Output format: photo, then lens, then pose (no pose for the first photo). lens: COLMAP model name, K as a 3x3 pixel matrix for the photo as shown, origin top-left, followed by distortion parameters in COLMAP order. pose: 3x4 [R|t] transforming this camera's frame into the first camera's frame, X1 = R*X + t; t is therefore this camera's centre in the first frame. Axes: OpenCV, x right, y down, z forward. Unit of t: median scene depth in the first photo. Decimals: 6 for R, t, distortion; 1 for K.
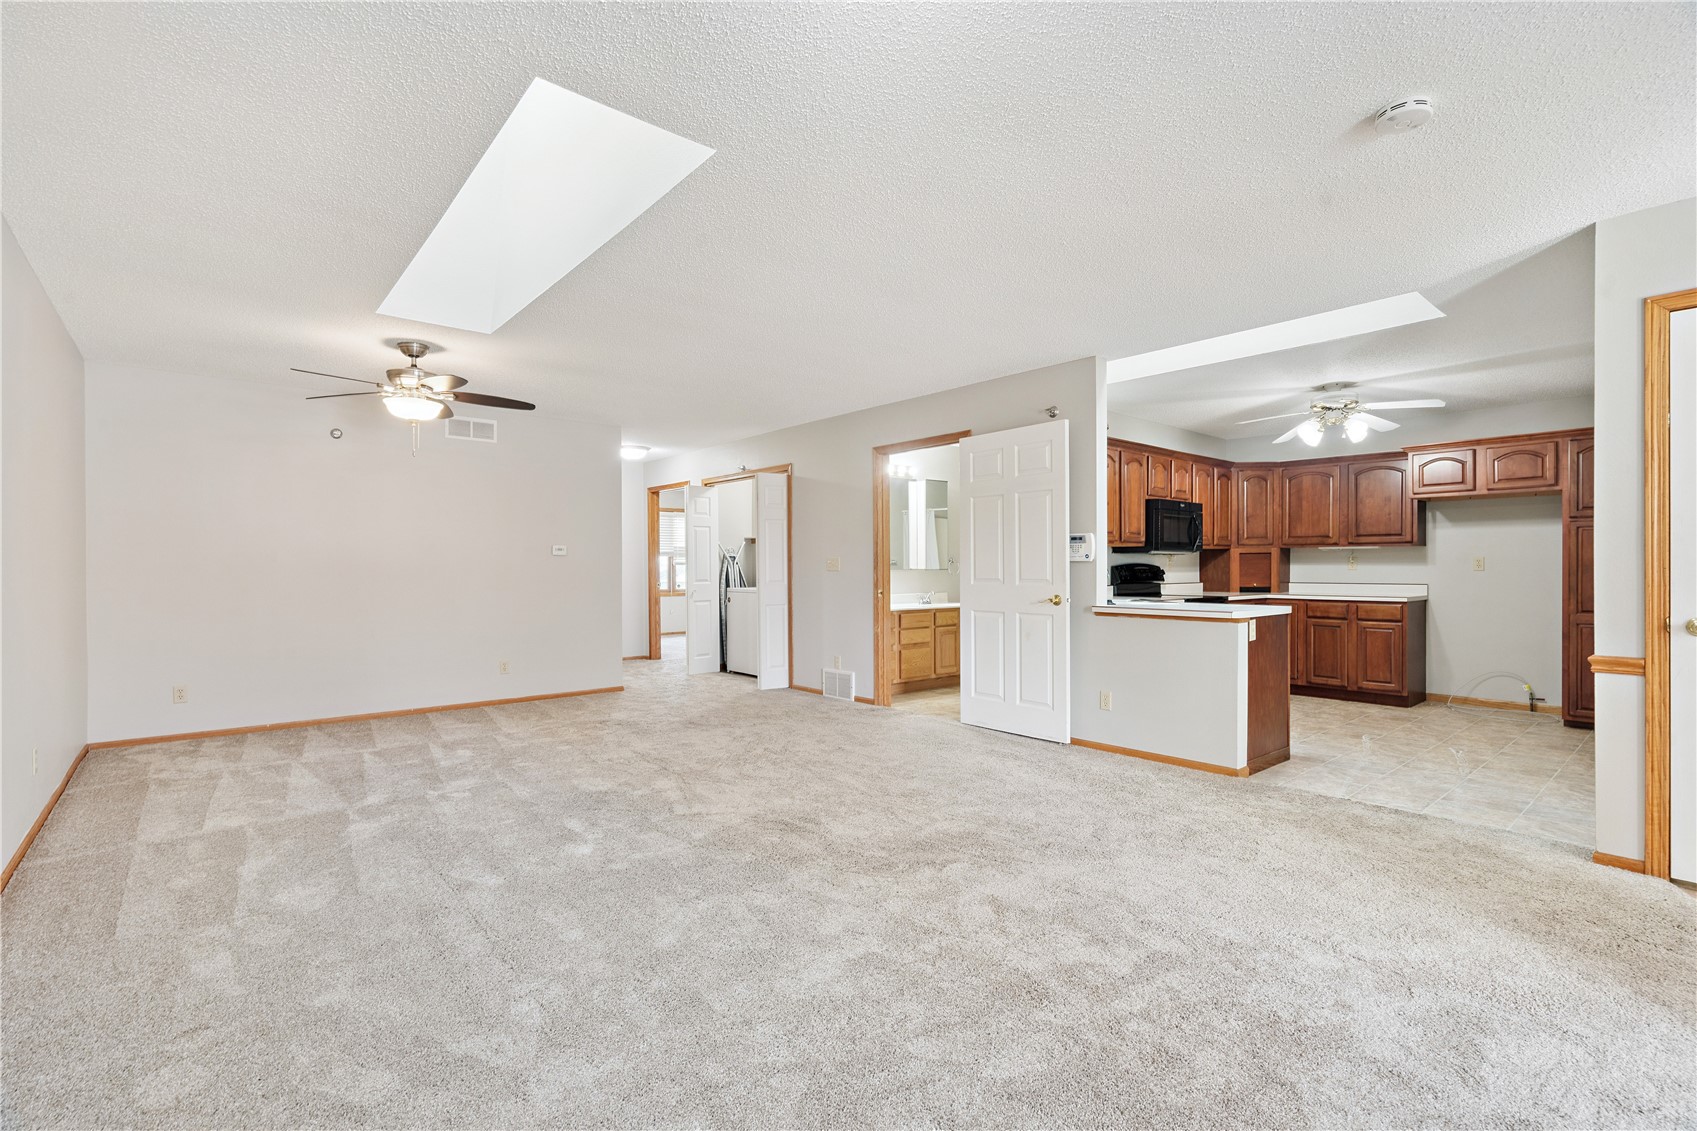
lens RADIAL K [[770.1, 0, 855.9], [0, 770.1, 580.1], [0, 0, 1]] dist [-0.002180, 0.001287]
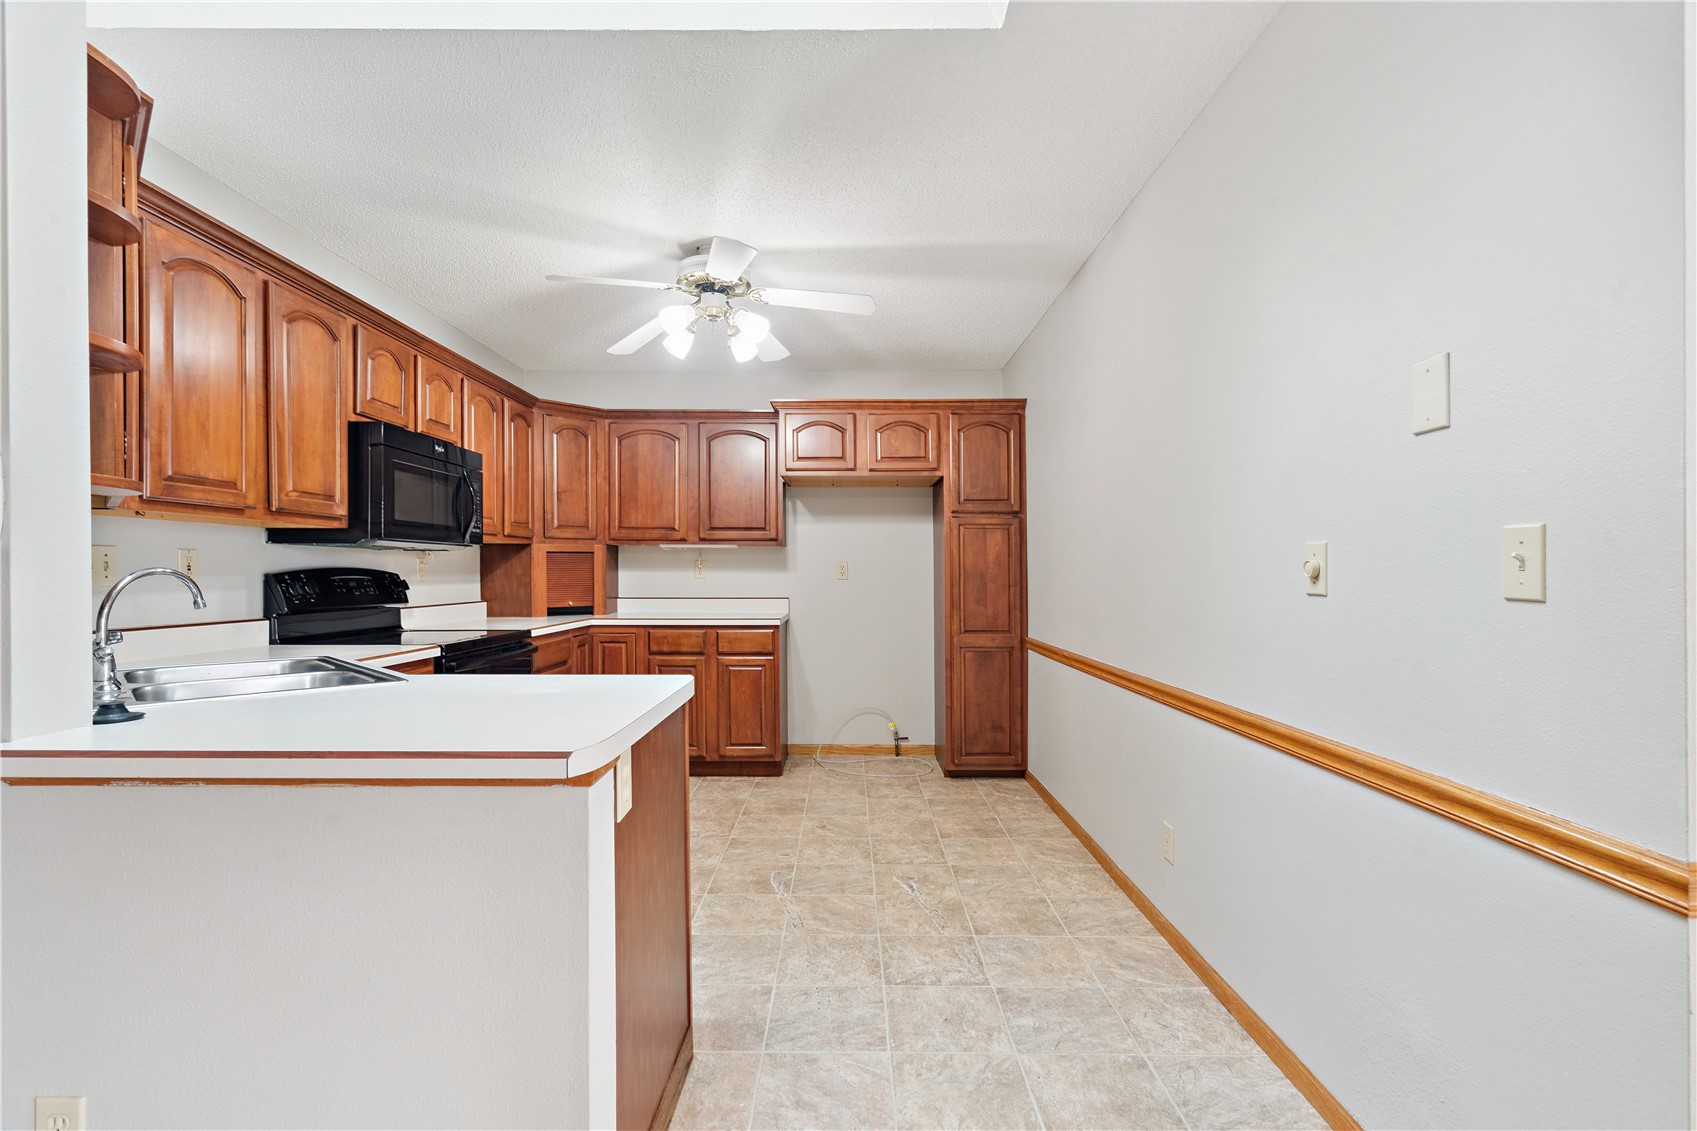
lens RADIAL K [[770.1, 0, 833.1], [0, 770.1, 572.5], [0, 0, 1]] dist [-0.002180, 0.001287]
pose [[0.671411, 0.000825, 0.741084, 0.222854], [0.010549, 0.999887, -0.010670, -0.010751], [-0.741010, 0.014982, 0.671327, 0.473207]]
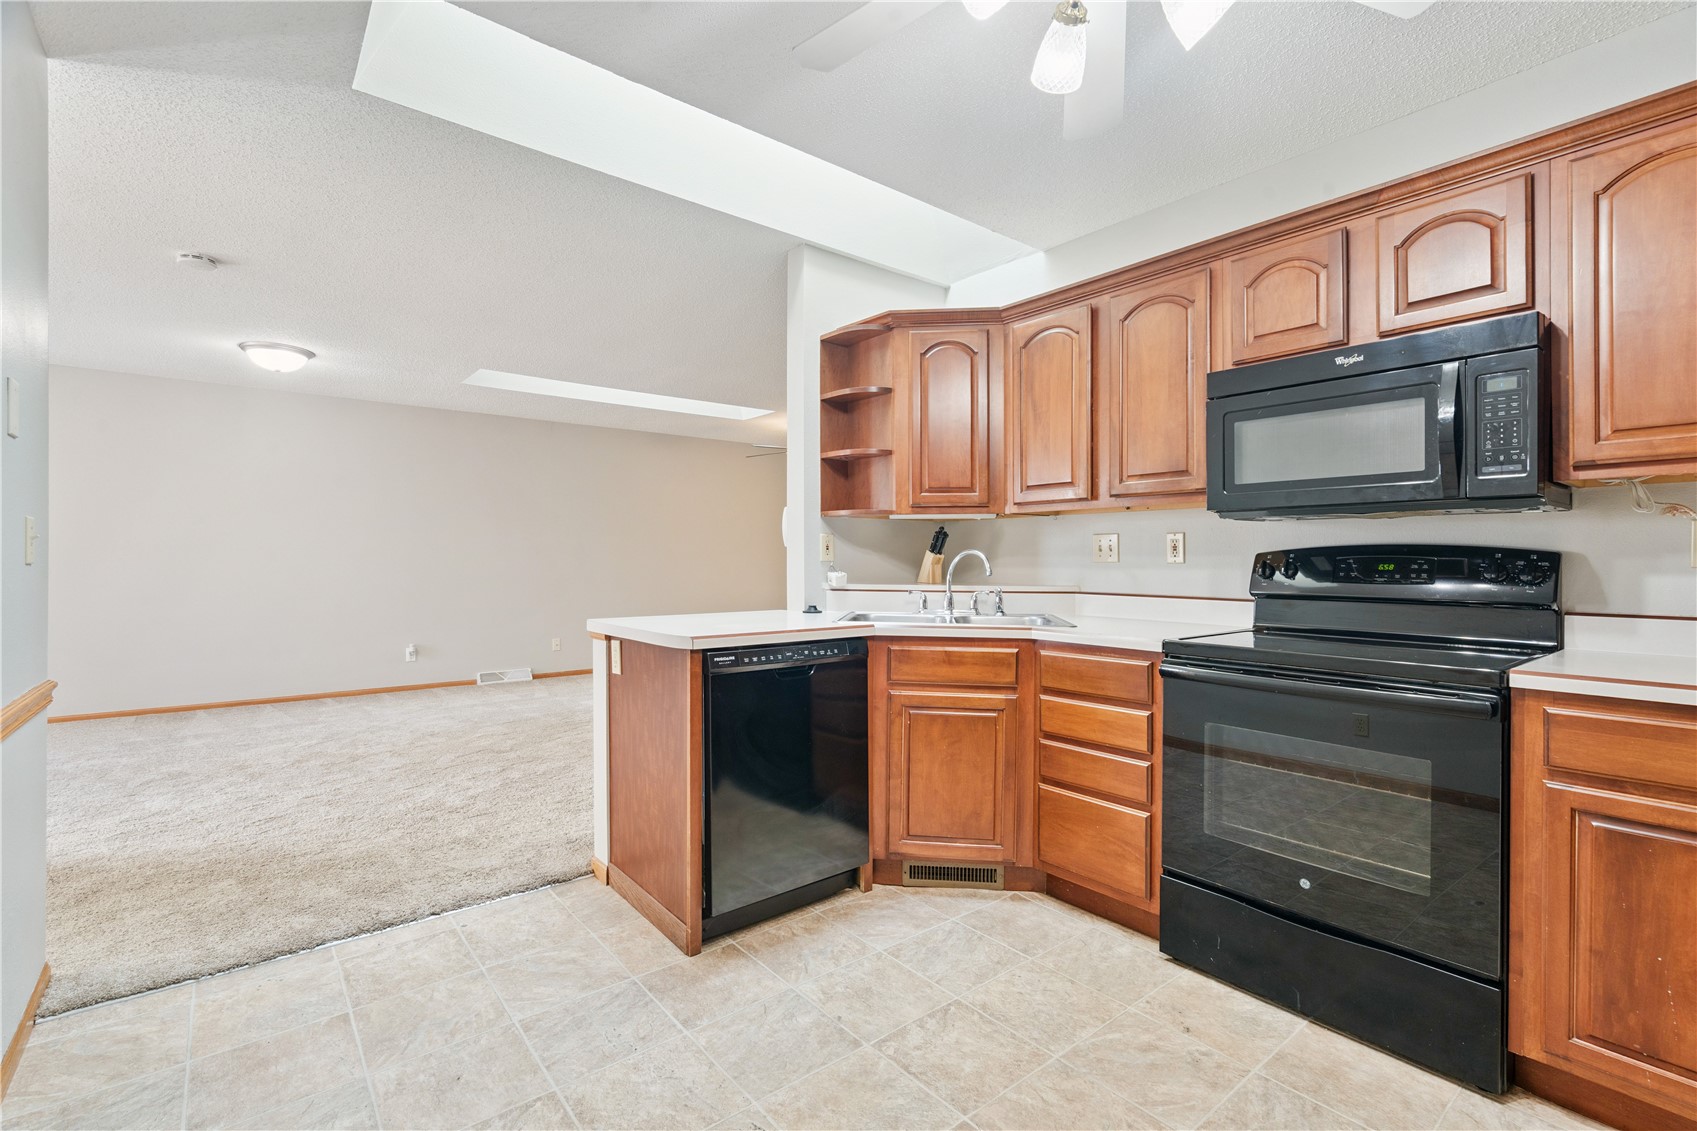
lens RADIAL K [[770.1, 0, 856.2], [0, 770.1, 567.2], [0, 0, 1]] dist [-0.002180, 0.001287]
pose [[-0.031363, 0.010736, -0.999450, 0.733624], [-0.016748, 0.999796, 0.011265, -0.011424], [0.999368, 0.017092, -0.031177, 0.787656]]
